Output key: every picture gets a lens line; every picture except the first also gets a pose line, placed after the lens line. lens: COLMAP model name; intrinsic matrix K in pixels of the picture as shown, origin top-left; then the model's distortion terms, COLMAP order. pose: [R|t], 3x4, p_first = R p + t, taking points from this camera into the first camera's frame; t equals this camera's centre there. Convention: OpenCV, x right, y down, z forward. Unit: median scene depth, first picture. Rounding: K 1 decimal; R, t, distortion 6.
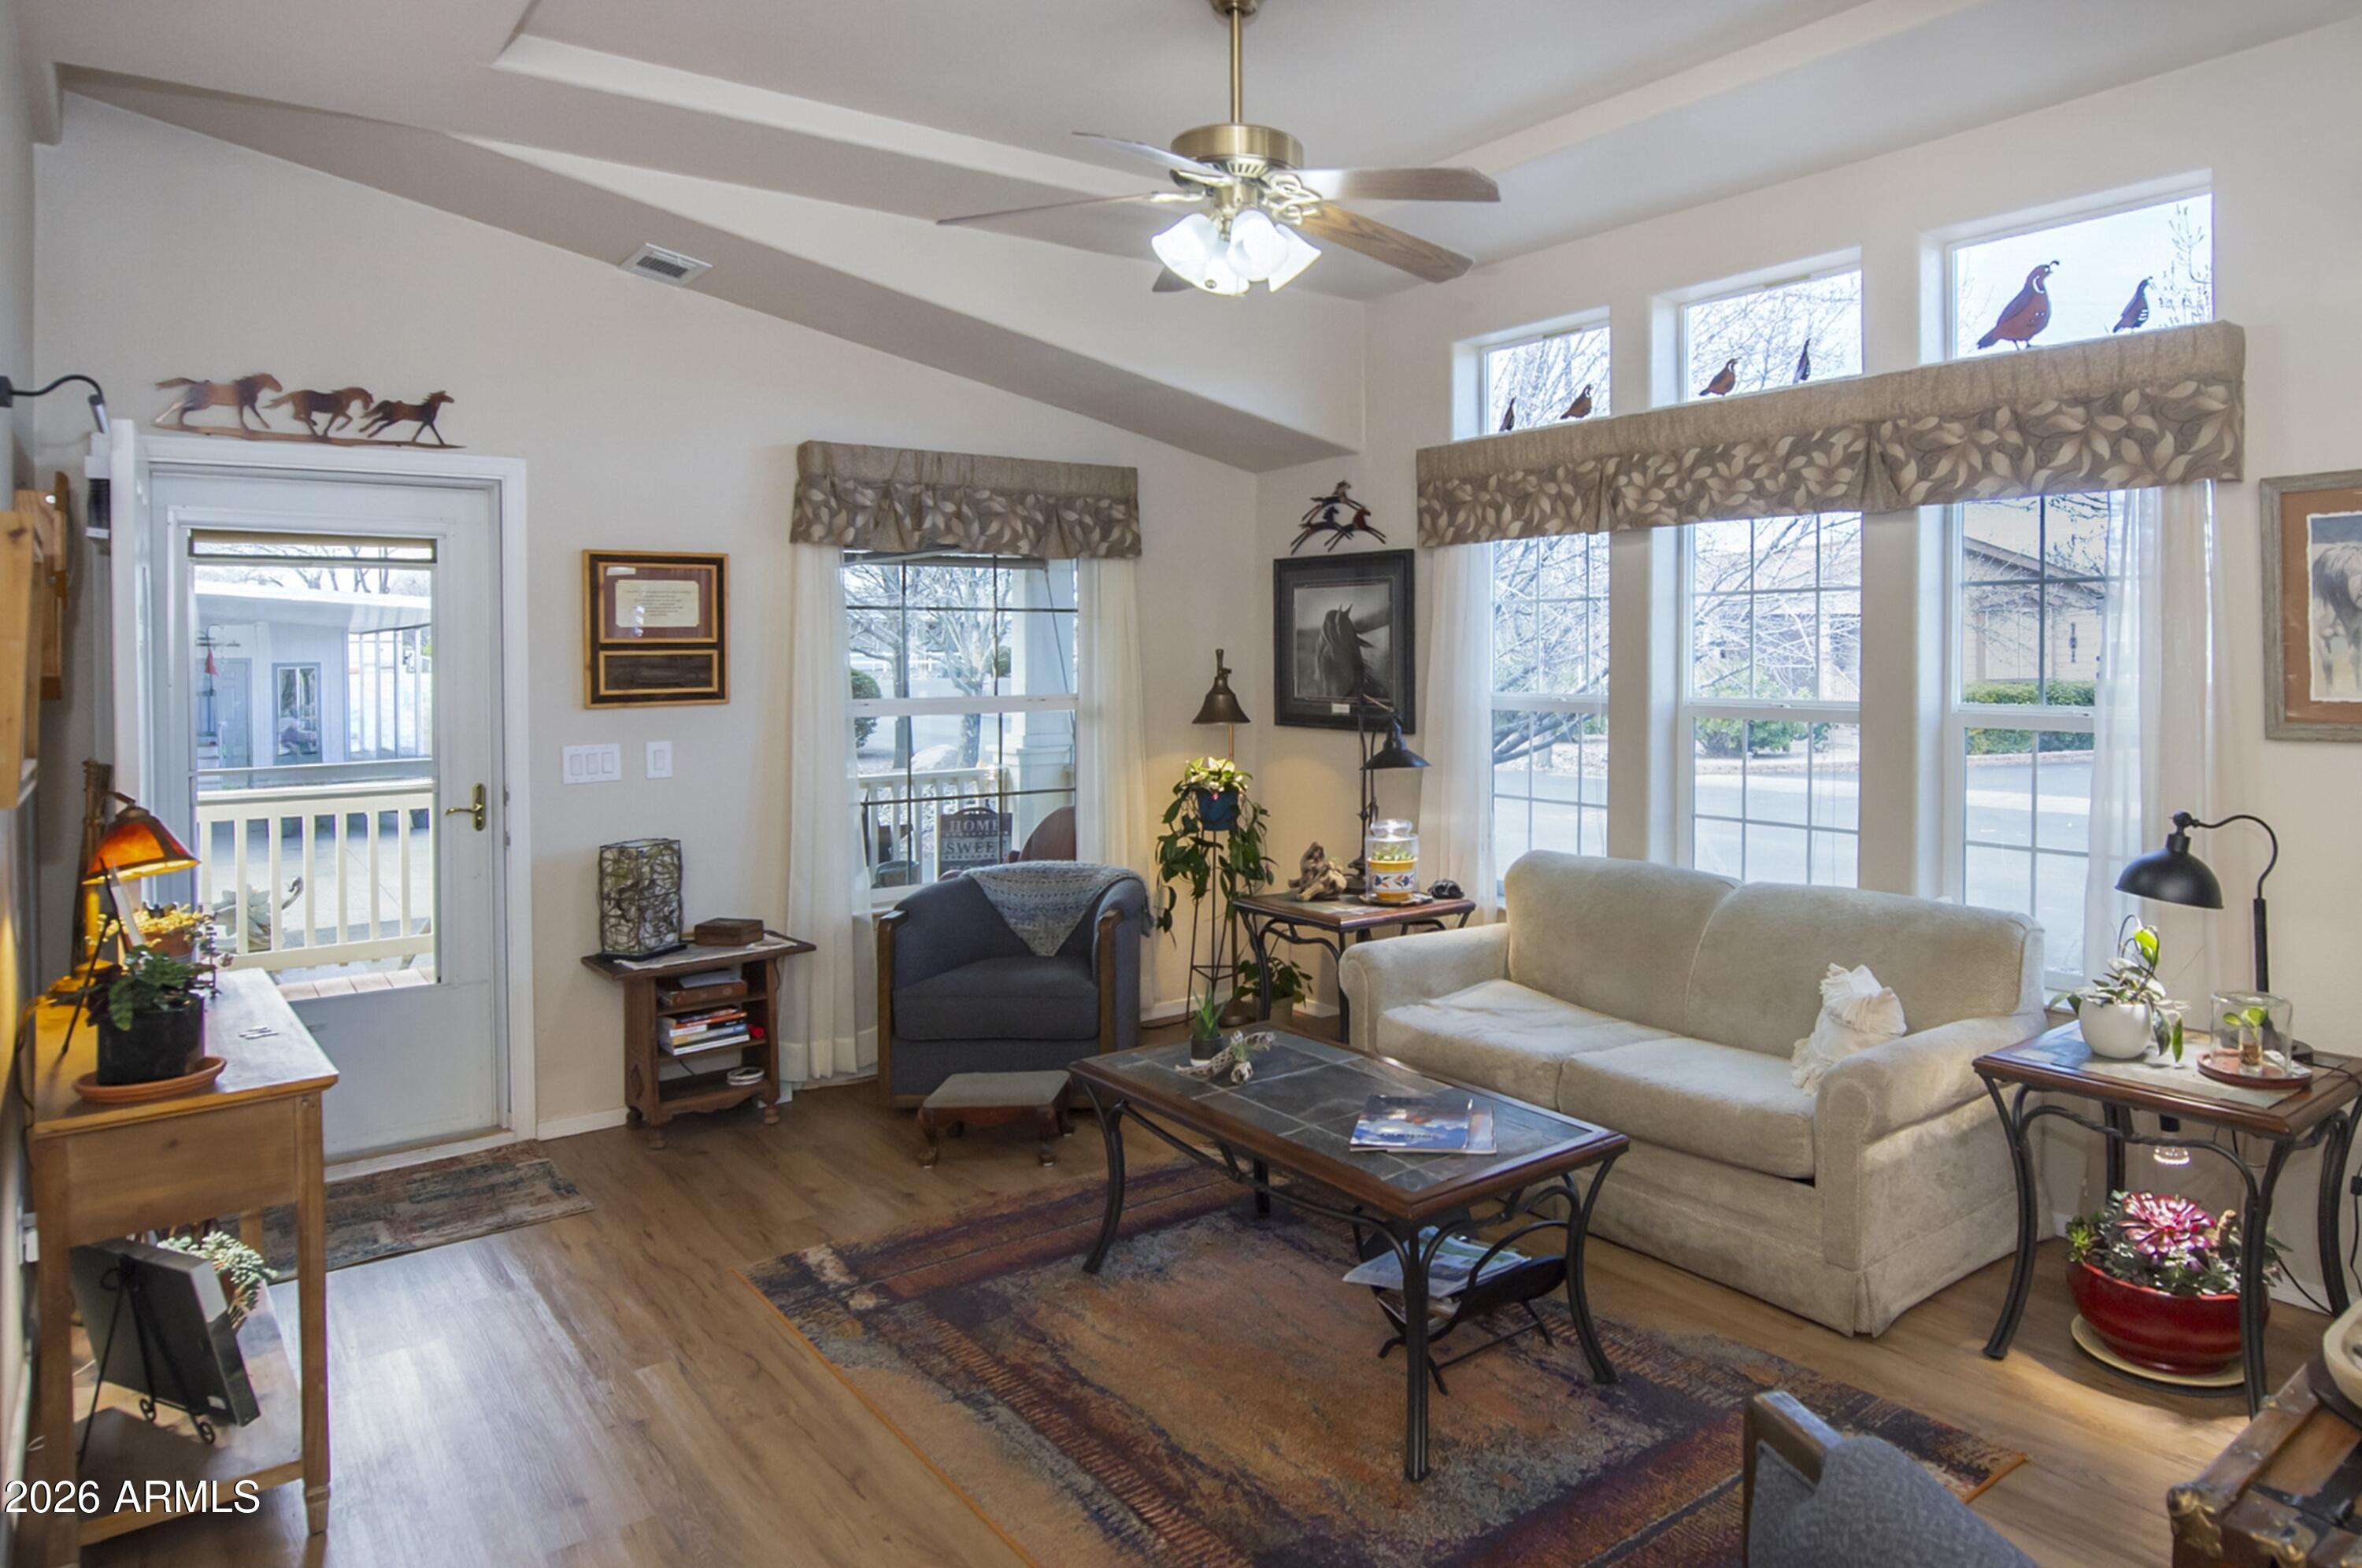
lens RADIAL K [[1613.8, 0, 1510.7], [0, 1613.8, 689.1], [0, 0, 1]] dist [-0.021391, -0.001161]
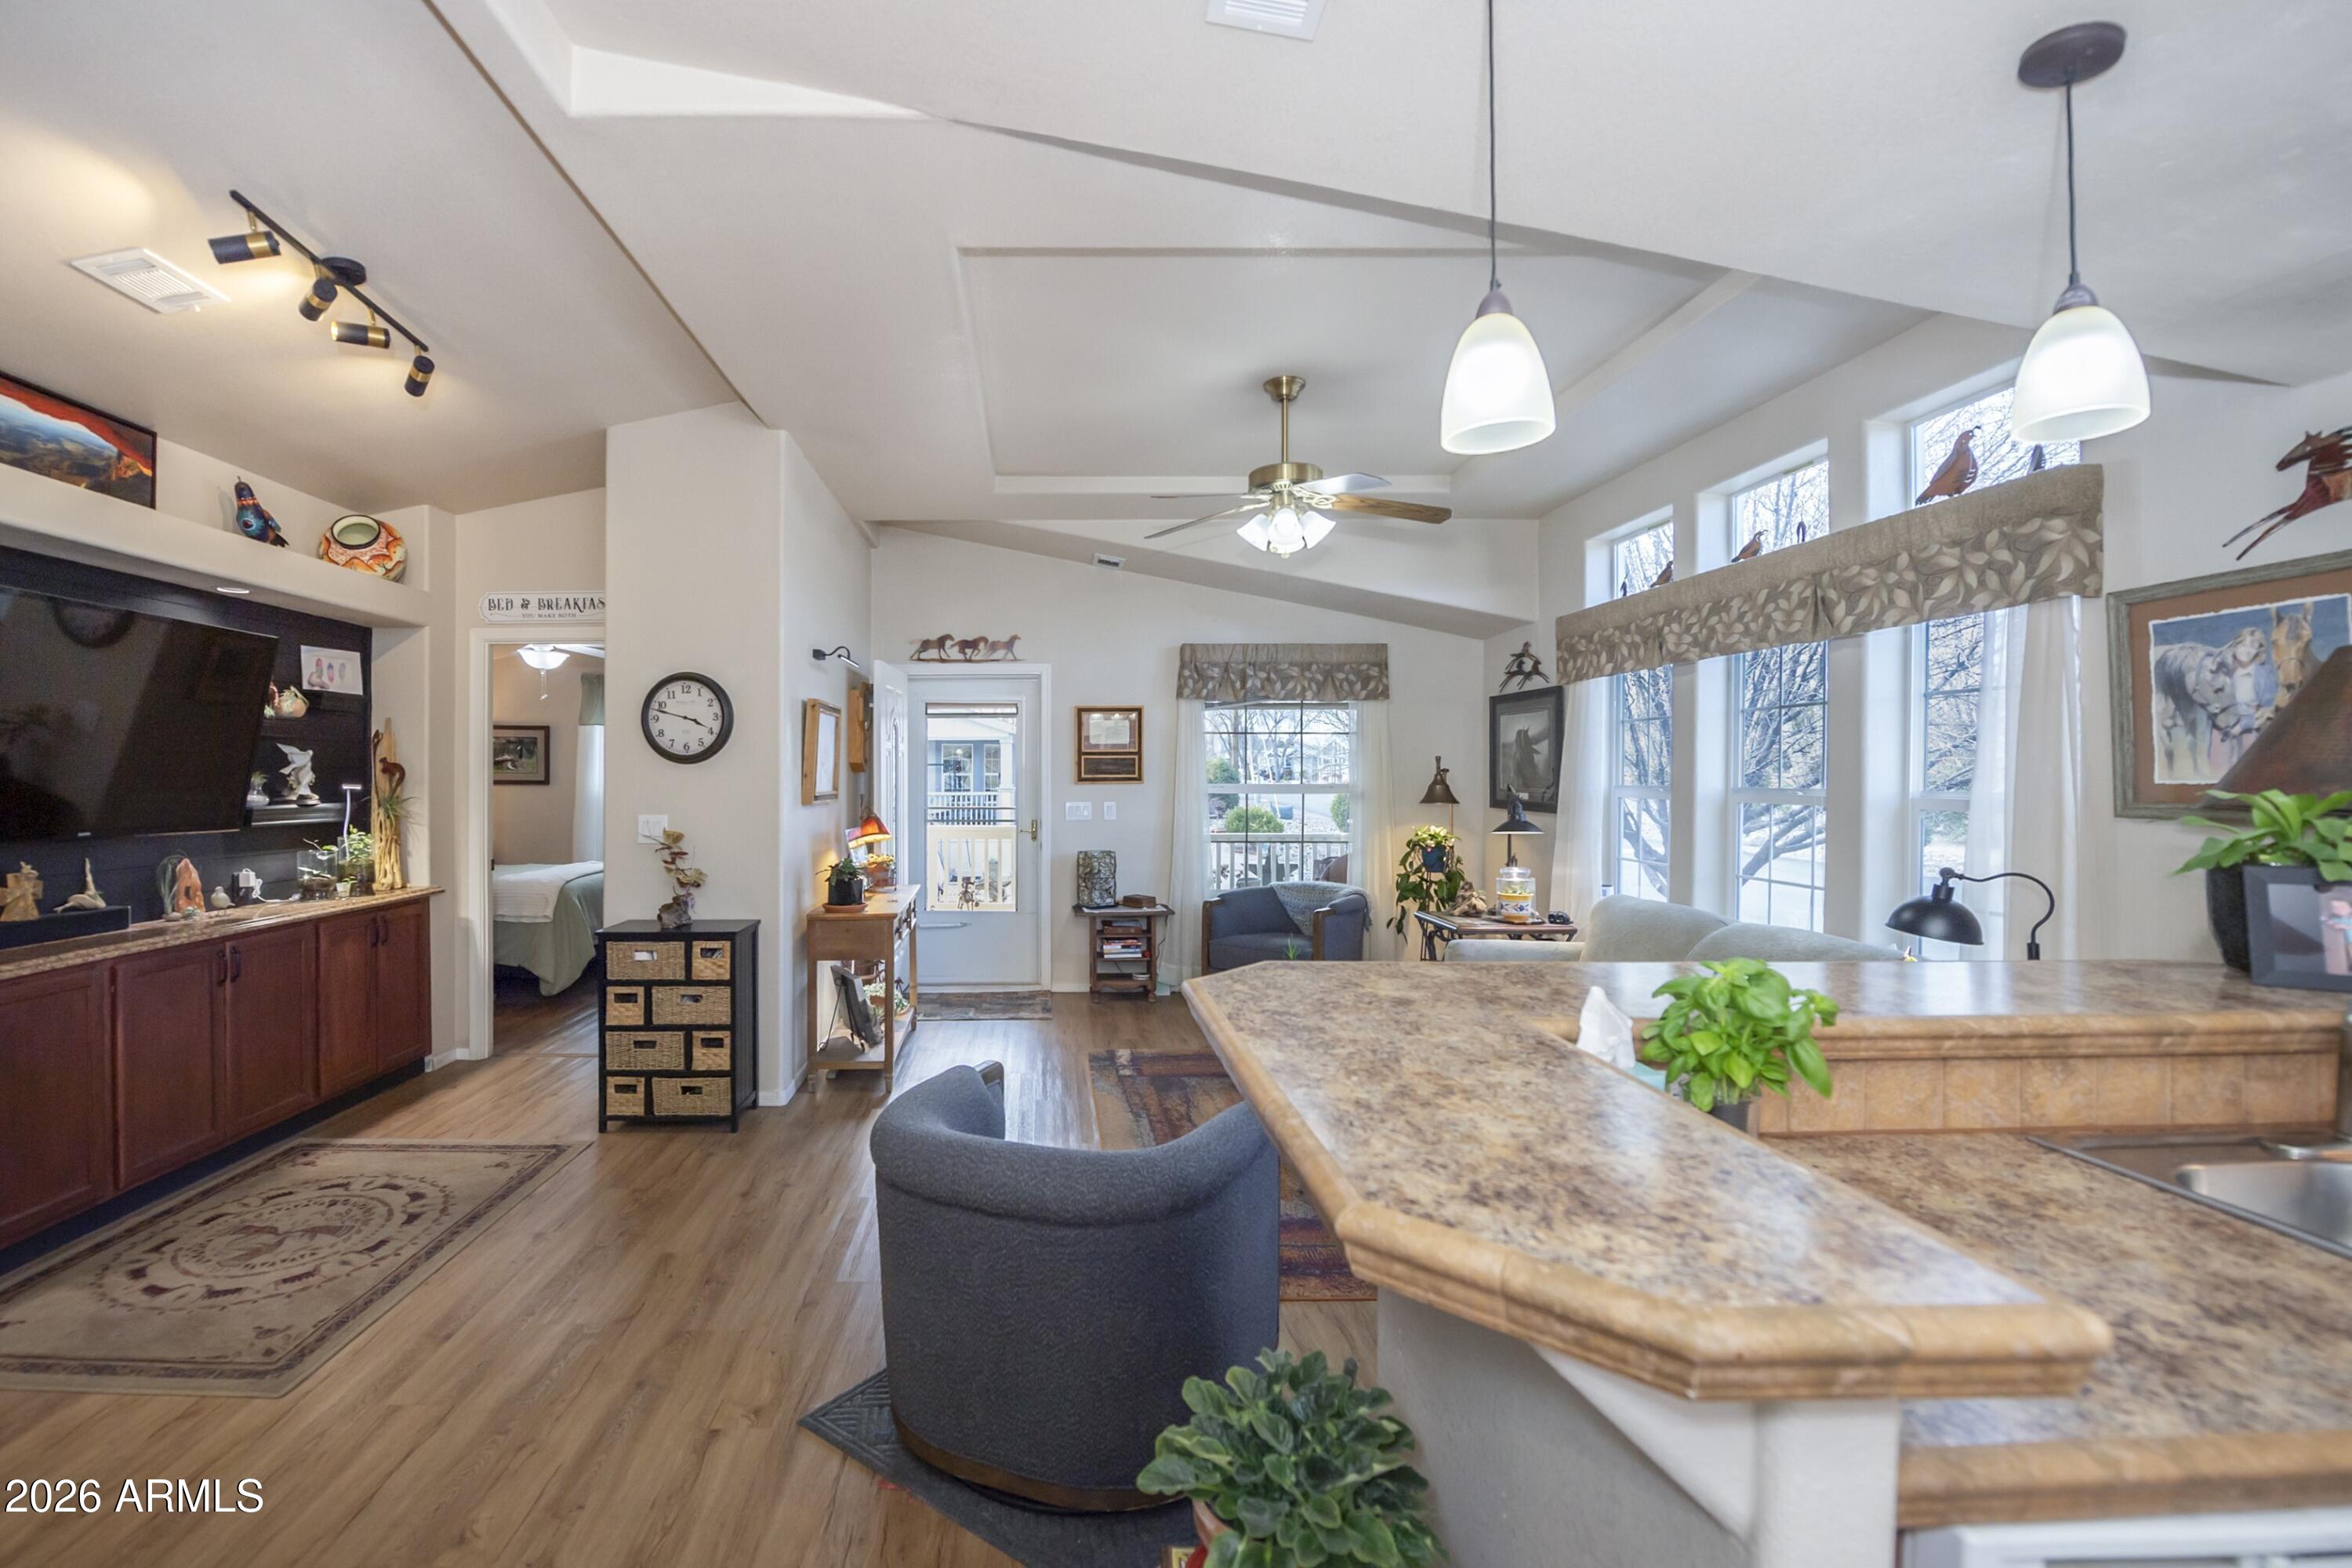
lens RADIAL K [[1607.2, 0, 1209.4], [0, 1607.2, 838.4], [0, 0, 1]] dist [-0.021391, -0.001161]
pose [[0.712843, 0.020217, -0.701032, 0.814829], [-0.021317, 0.999747, 0.007156, 0.052614], [0.701000, 0.009842, 0.713094, -0.281774]]
